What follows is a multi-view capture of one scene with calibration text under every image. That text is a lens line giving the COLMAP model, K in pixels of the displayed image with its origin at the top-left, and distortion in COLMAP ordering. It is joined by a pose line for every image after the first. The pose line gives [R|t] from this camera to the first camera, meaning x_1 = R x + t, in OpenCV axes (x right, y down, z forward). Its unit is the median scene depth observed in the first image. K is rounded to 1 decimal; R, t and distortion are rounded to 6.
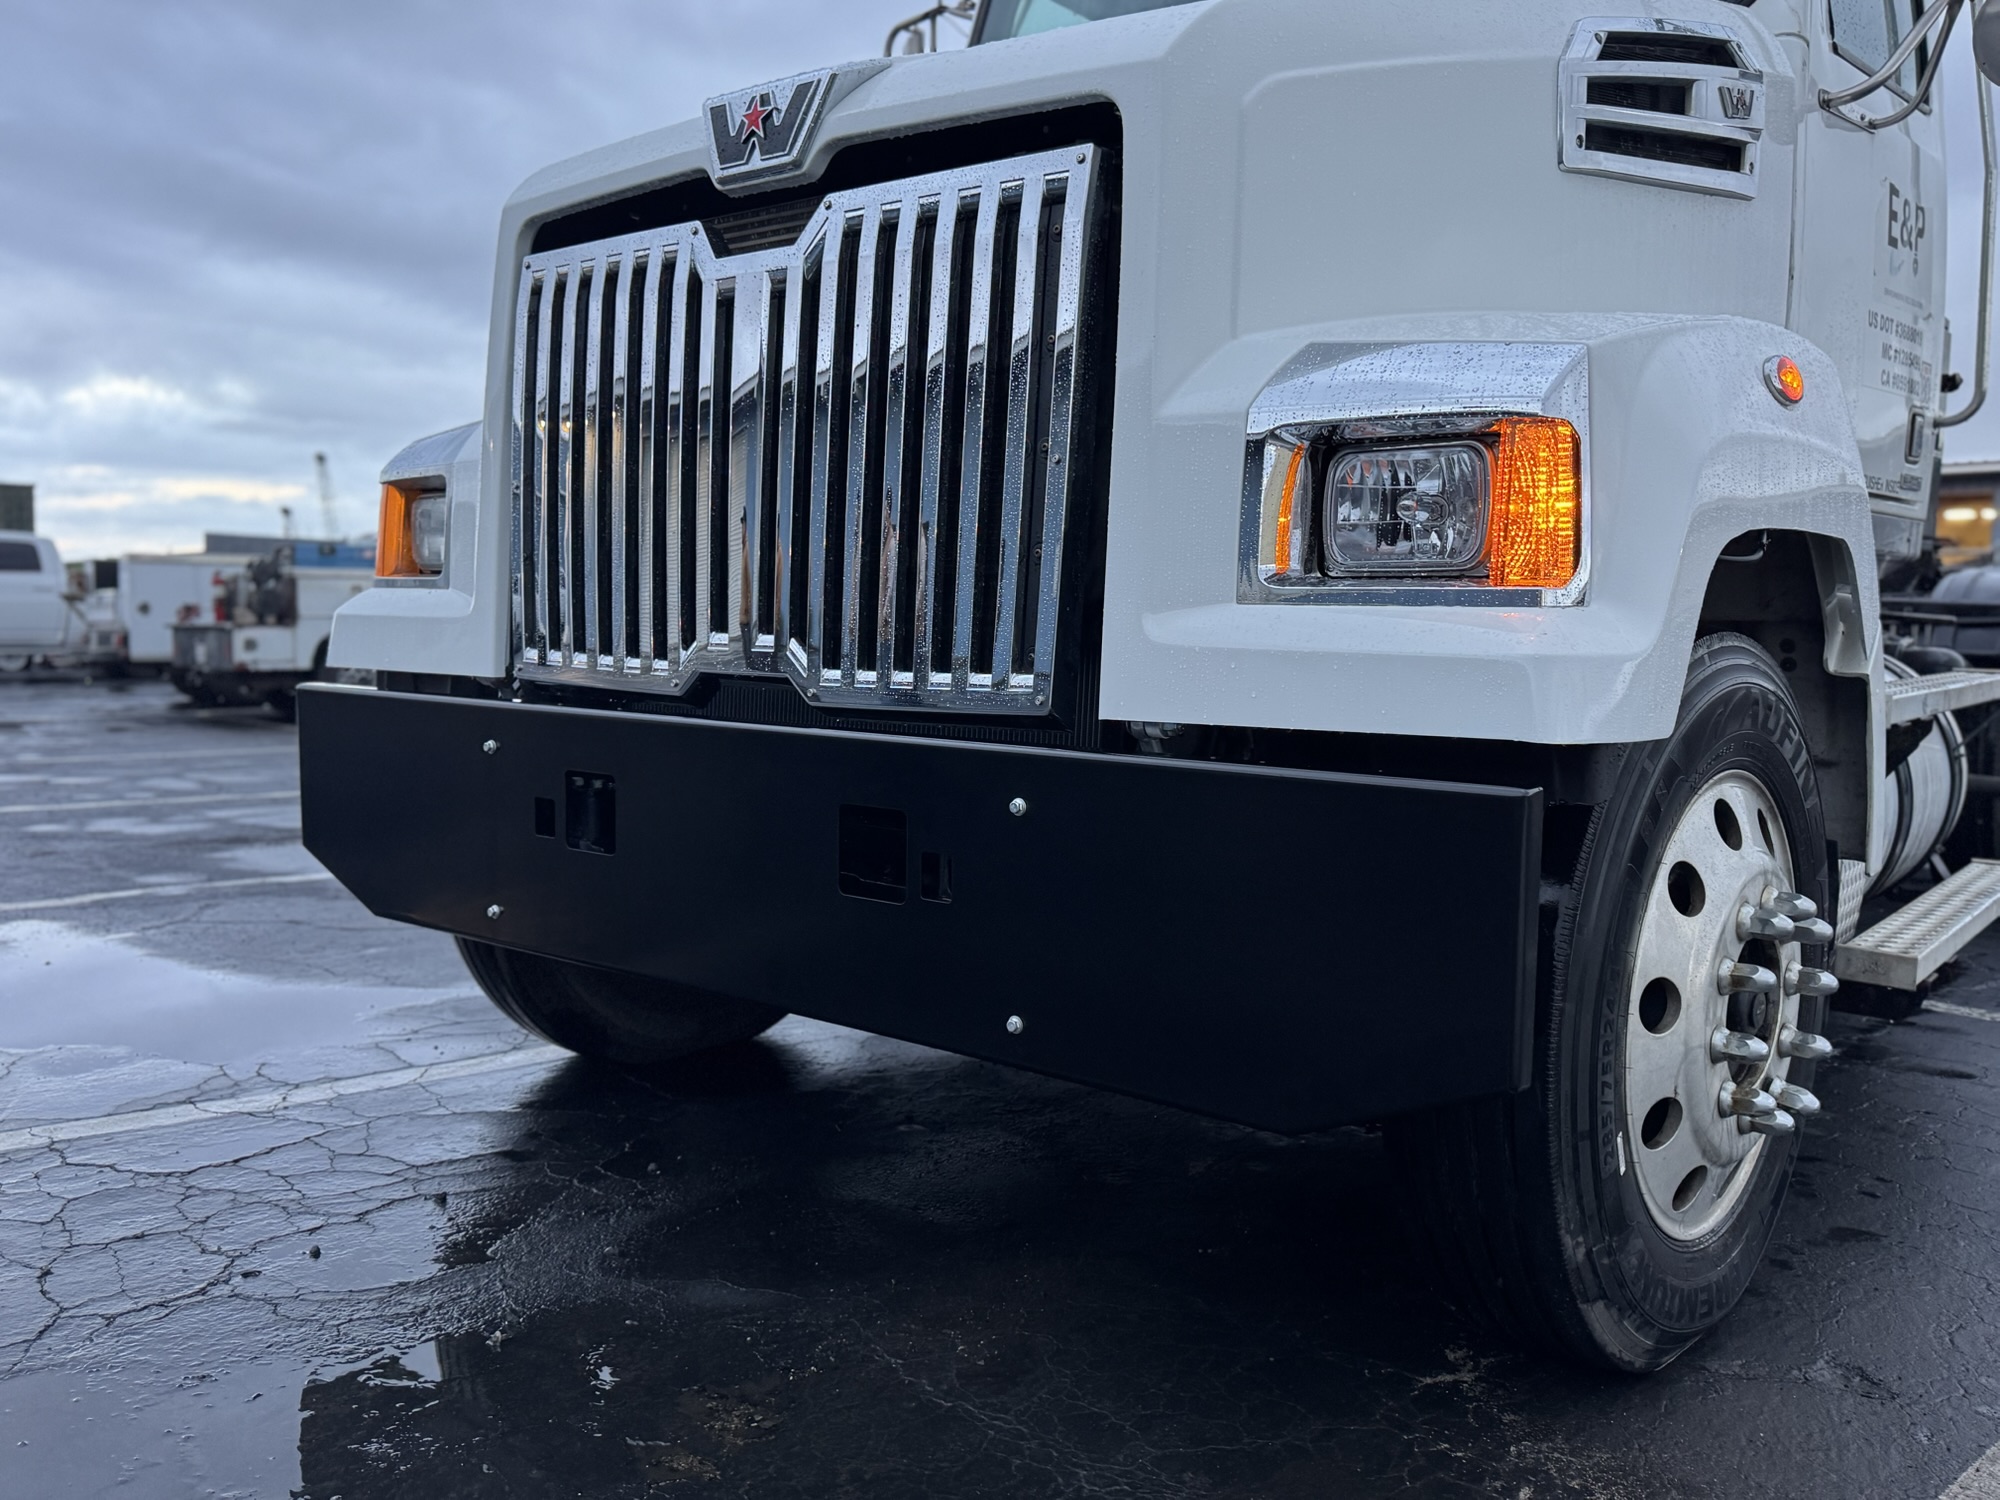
lens RADIAL K [[1640.6, 0, 990.7], [0, 1640.6, 755.6], [0, 0, 1]] dist [-0.026815, 0.011100]
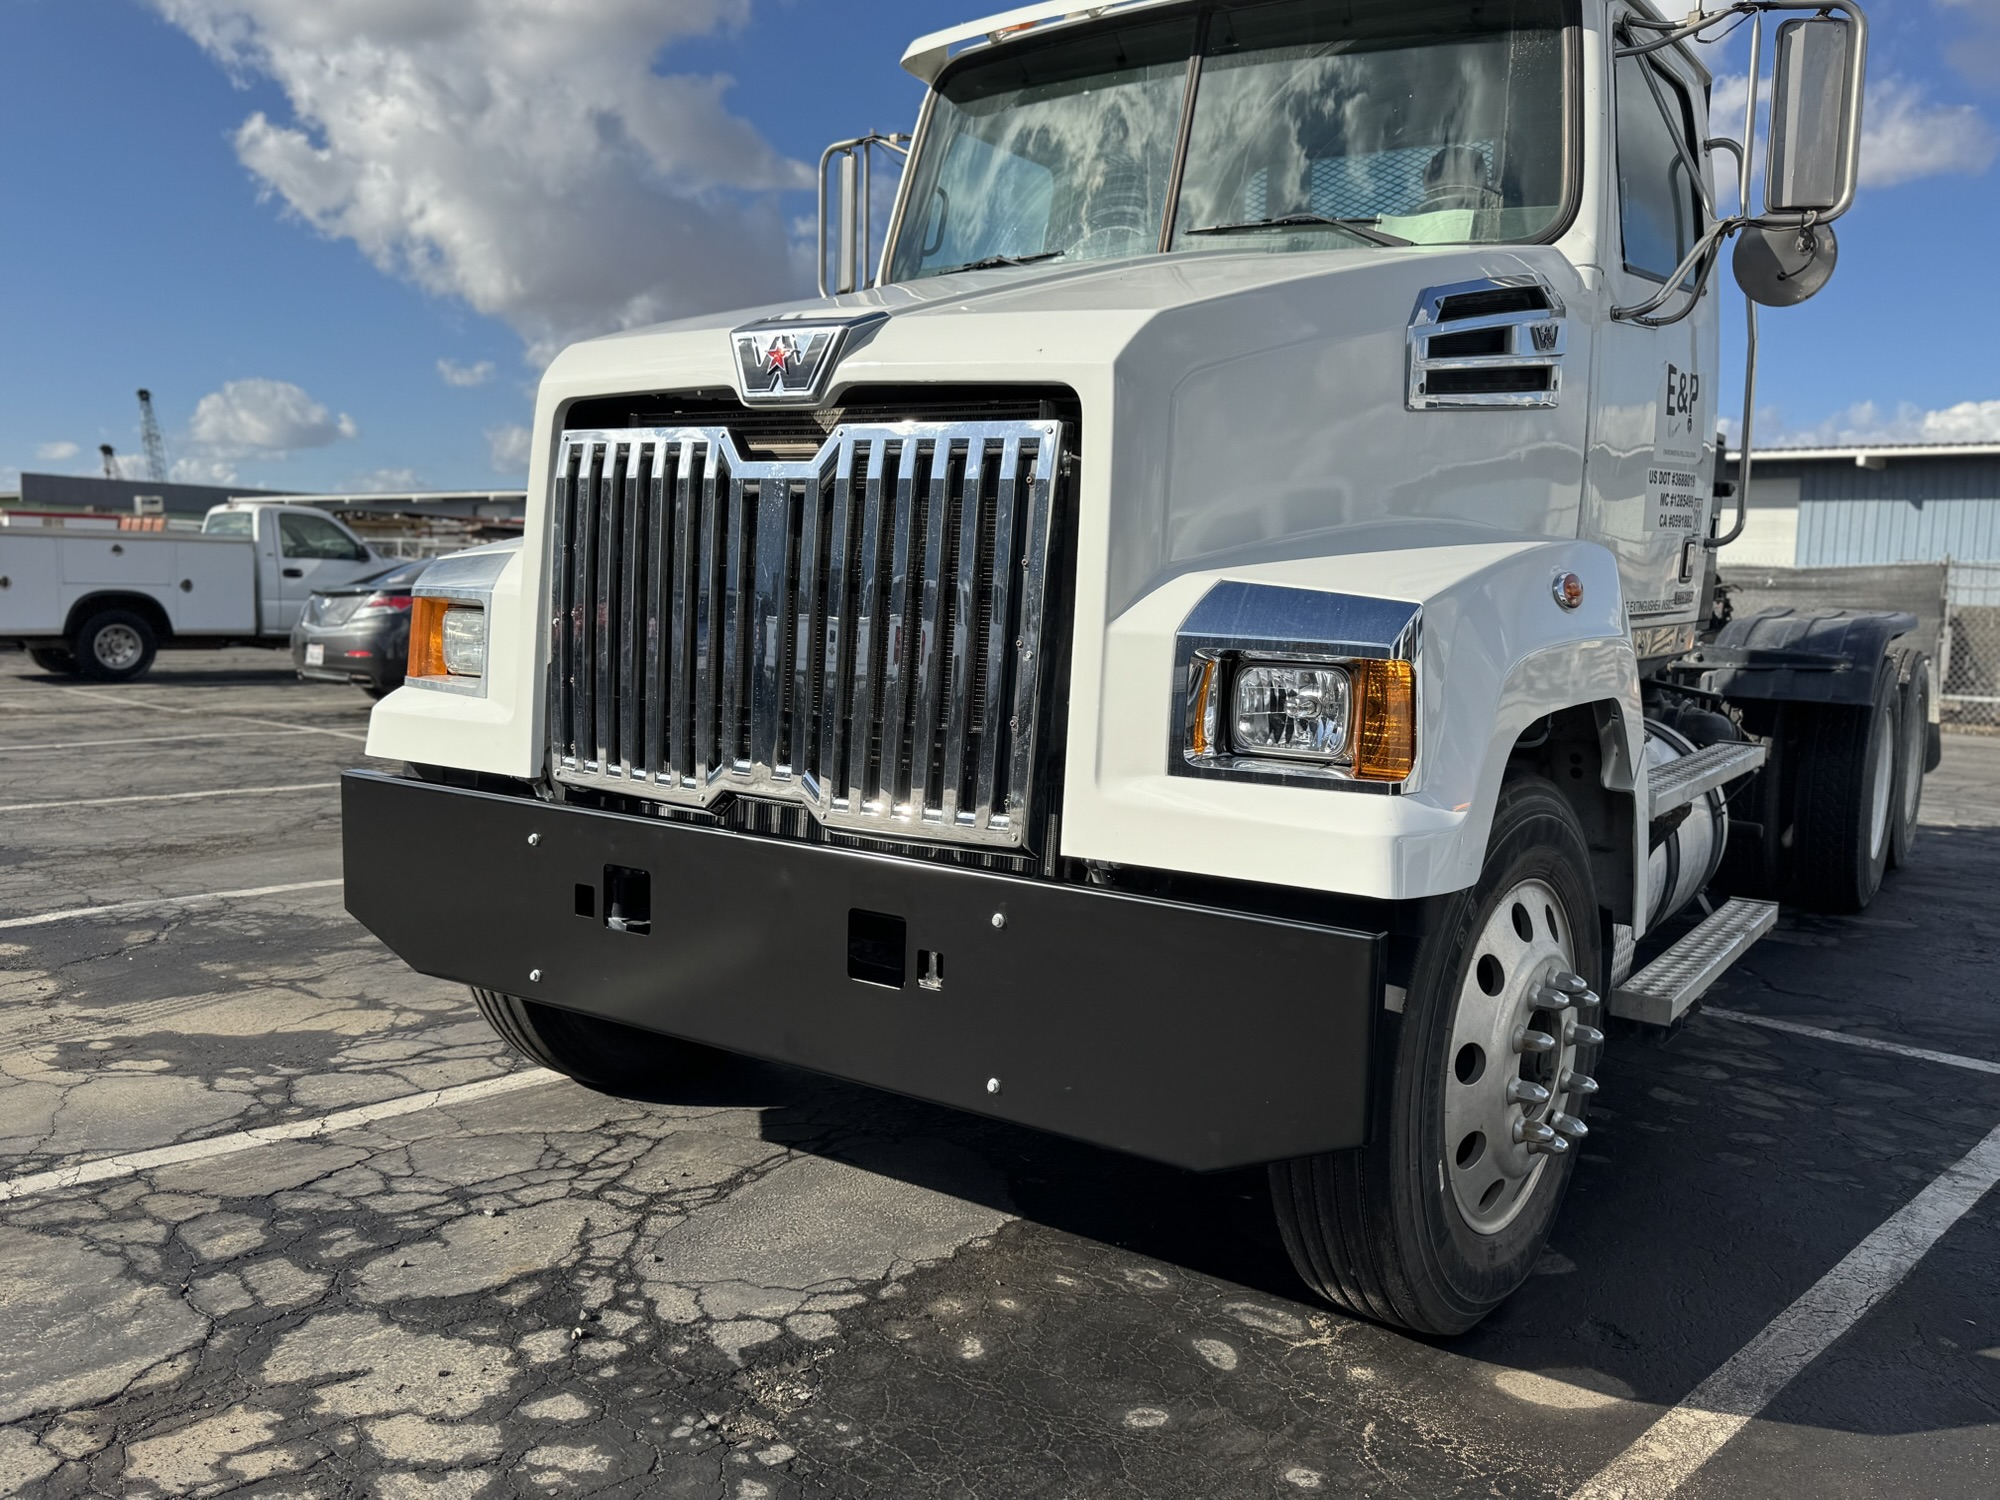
lens RADIAL K [[1633.5, 0, 1000.0], [0, 1633.5, 750.0], [0, 0, 1]] dist [0.066384, -0.201728]
pose [[0.995350, 0.003413, 0.096269, -0.097362], [-0.006092, 0.999602, 0.027551, -0.128092], [-0.096136, -0.028009, 0.994974, -0.274585]]
